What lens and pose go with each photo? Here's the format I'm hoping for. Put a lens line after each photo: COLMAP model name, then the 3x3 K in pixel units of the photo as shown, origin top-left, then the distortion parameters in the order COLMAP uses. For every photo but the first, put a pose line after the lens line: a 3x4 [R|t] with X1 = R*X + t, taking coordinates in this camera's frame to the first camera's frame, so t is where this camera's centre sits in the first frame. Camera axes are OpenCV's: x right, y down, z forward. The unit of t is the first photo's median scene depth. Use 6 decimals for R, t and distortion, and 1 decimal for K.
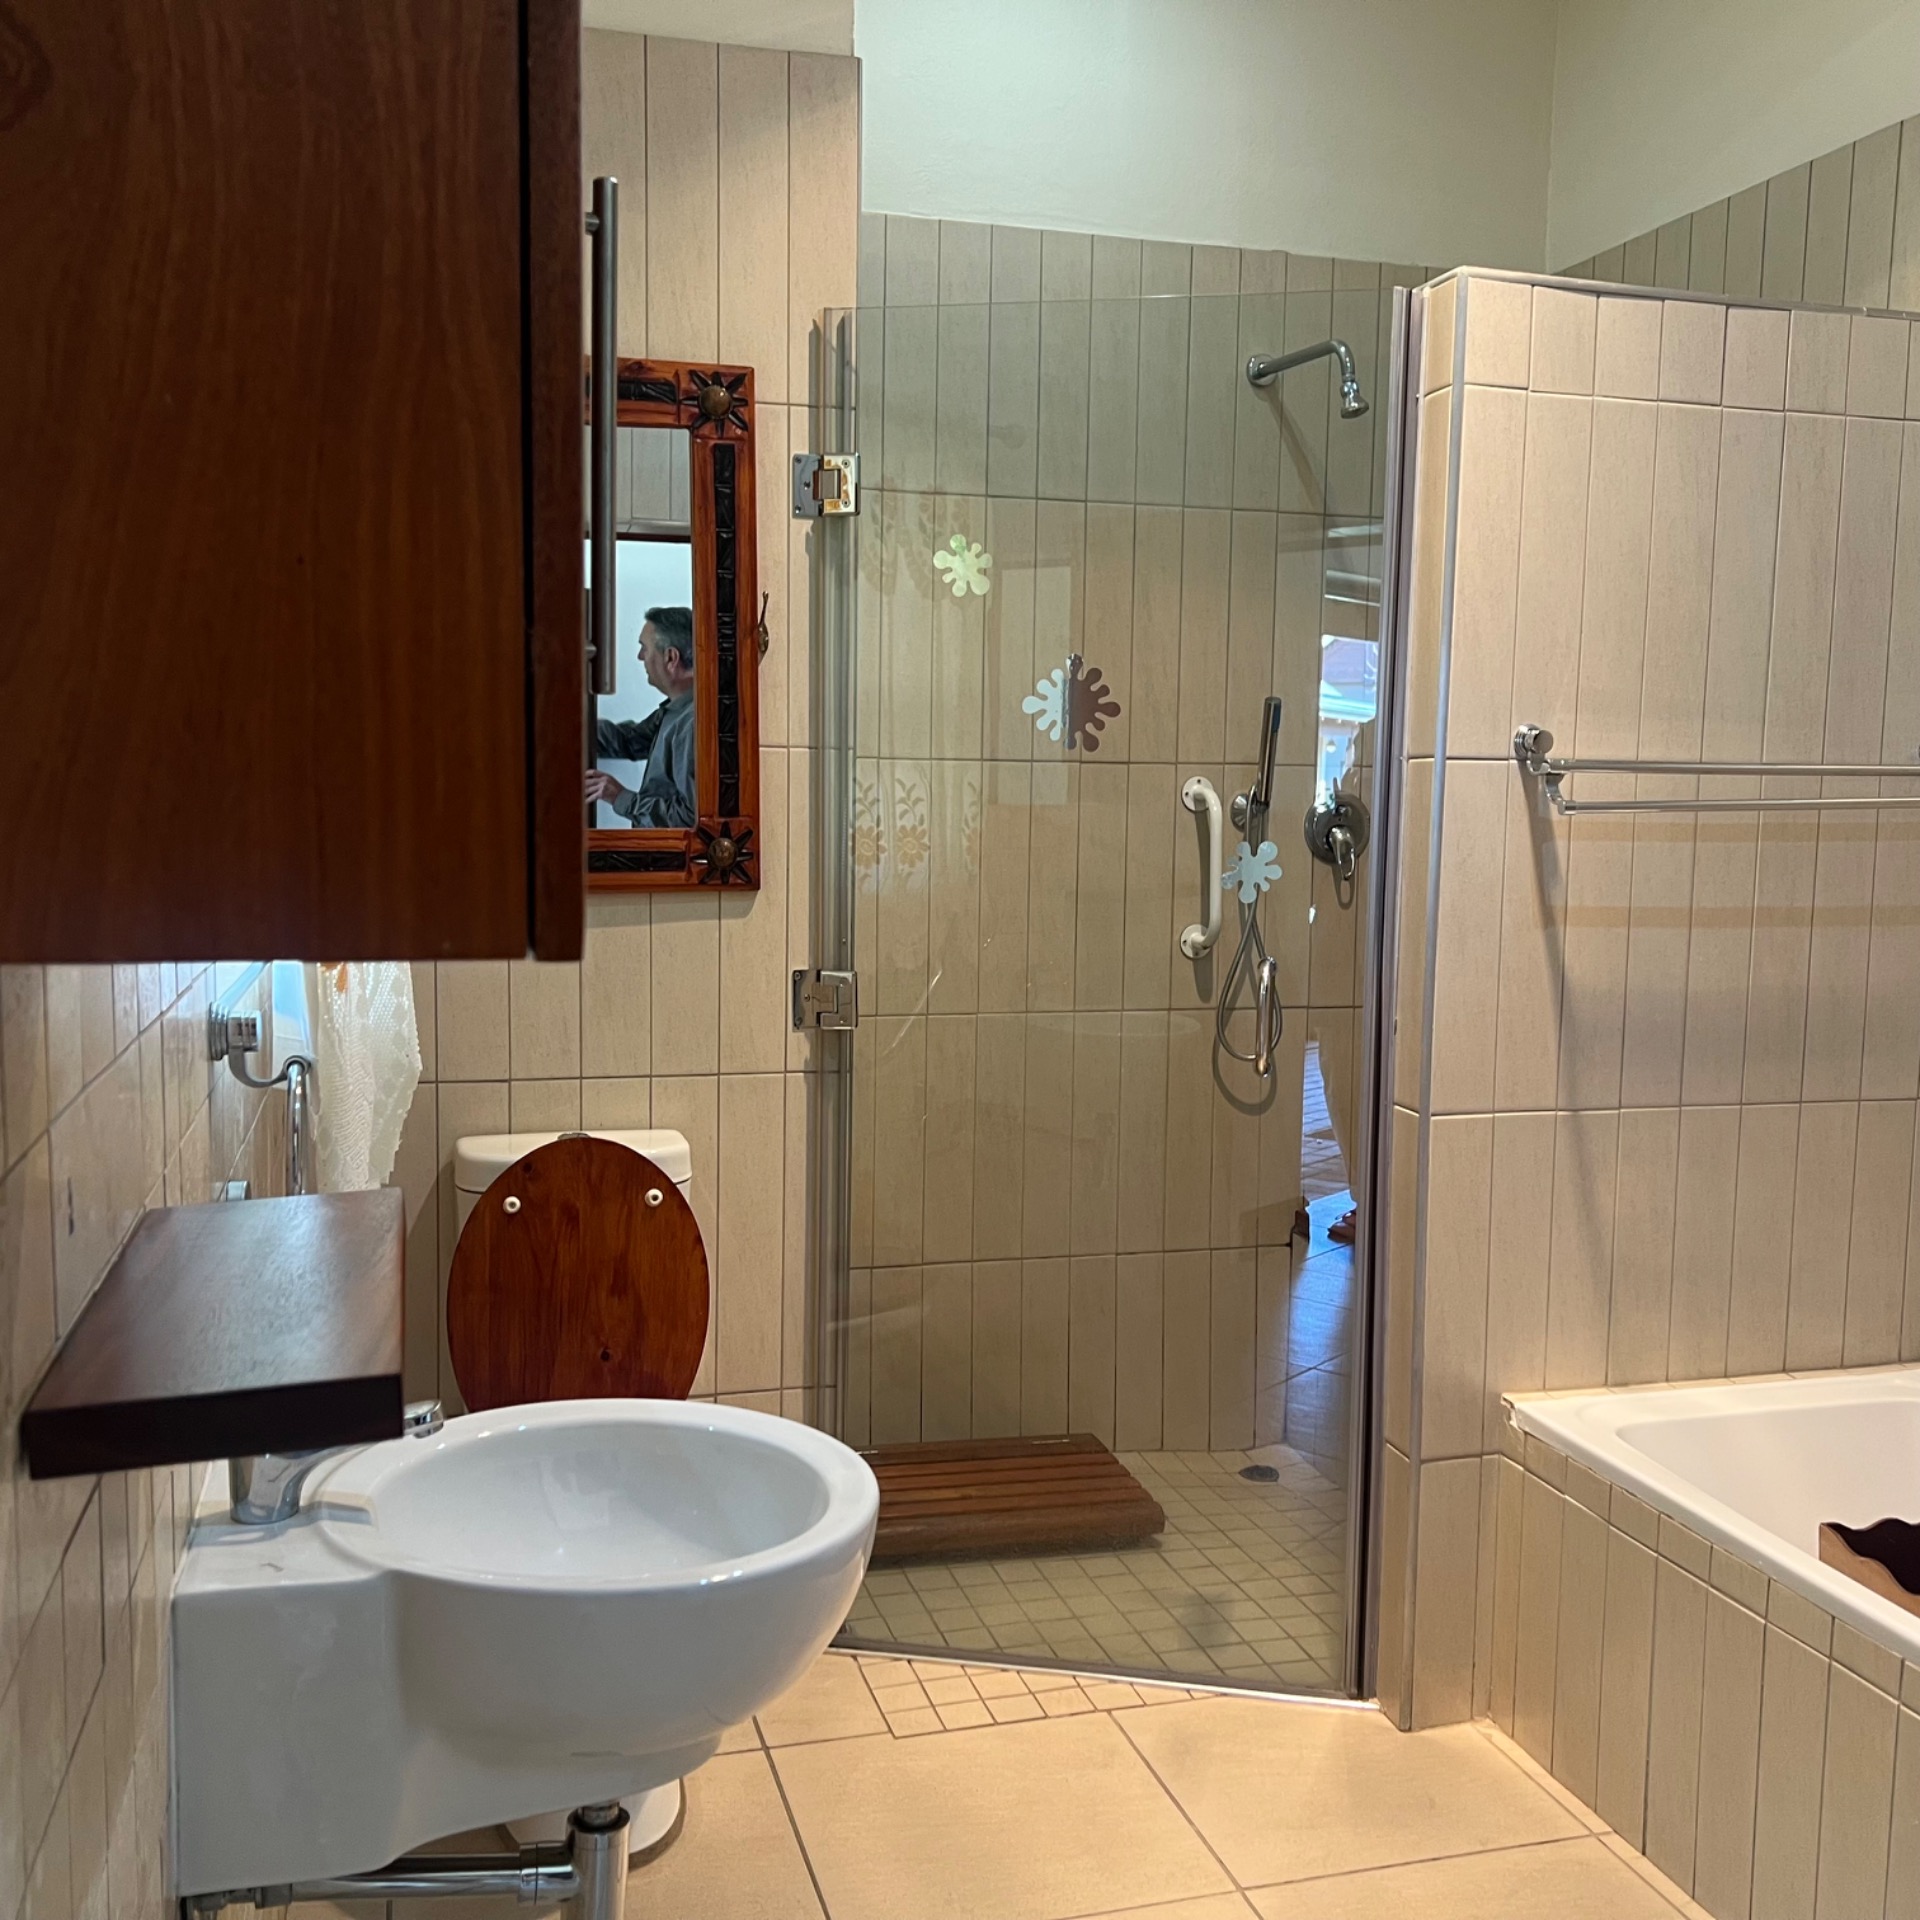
lens RADIAL K [[1883.1, 0, 962.9], [0, 1883.1, 963.6], [0, 0, 1]] dist [0.137273, -0.362598]
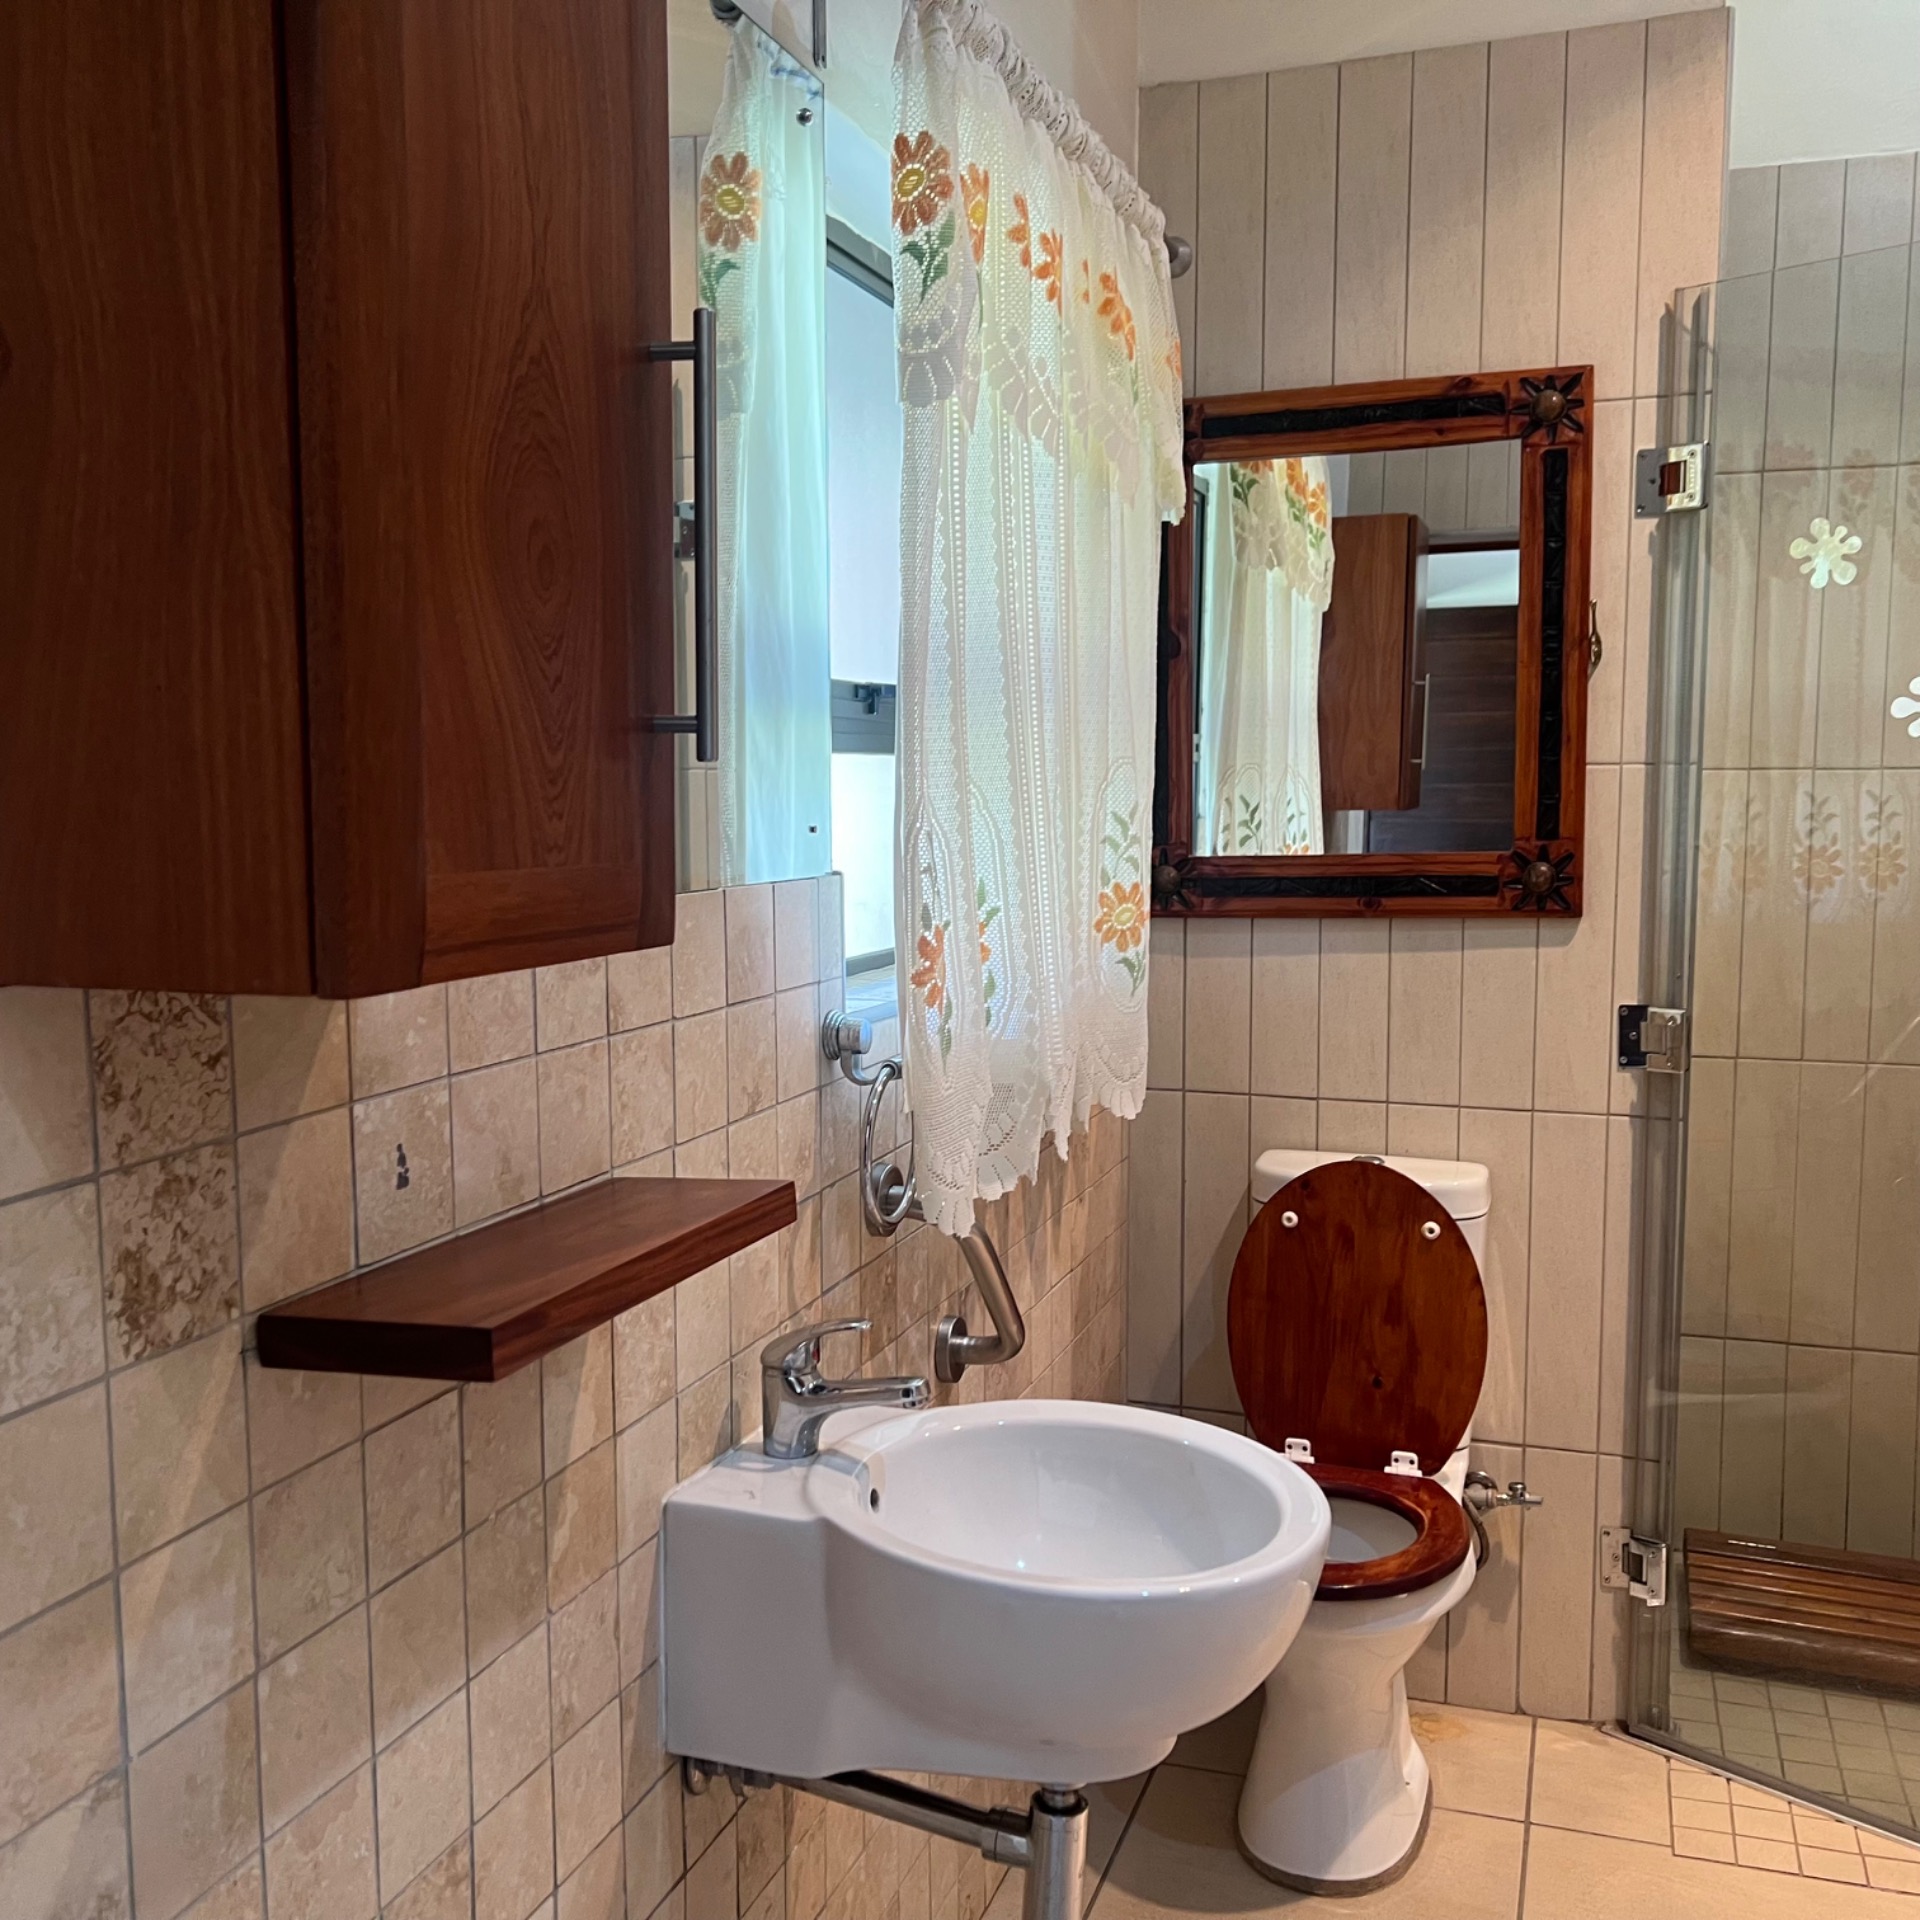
lens RADIAL K [[1897.6, 0, 960.0], [0, 1897.6, 960.0], [0, 0, 1]] dist [0.022528, -0.031282]
pose [[0.812522, 0.036458, -0.581789, 0.194911], [-0.040171, 0.999172, 0.006512, -0.011886], [0.581544, 0.018080, 0.813314, 0.055102]]
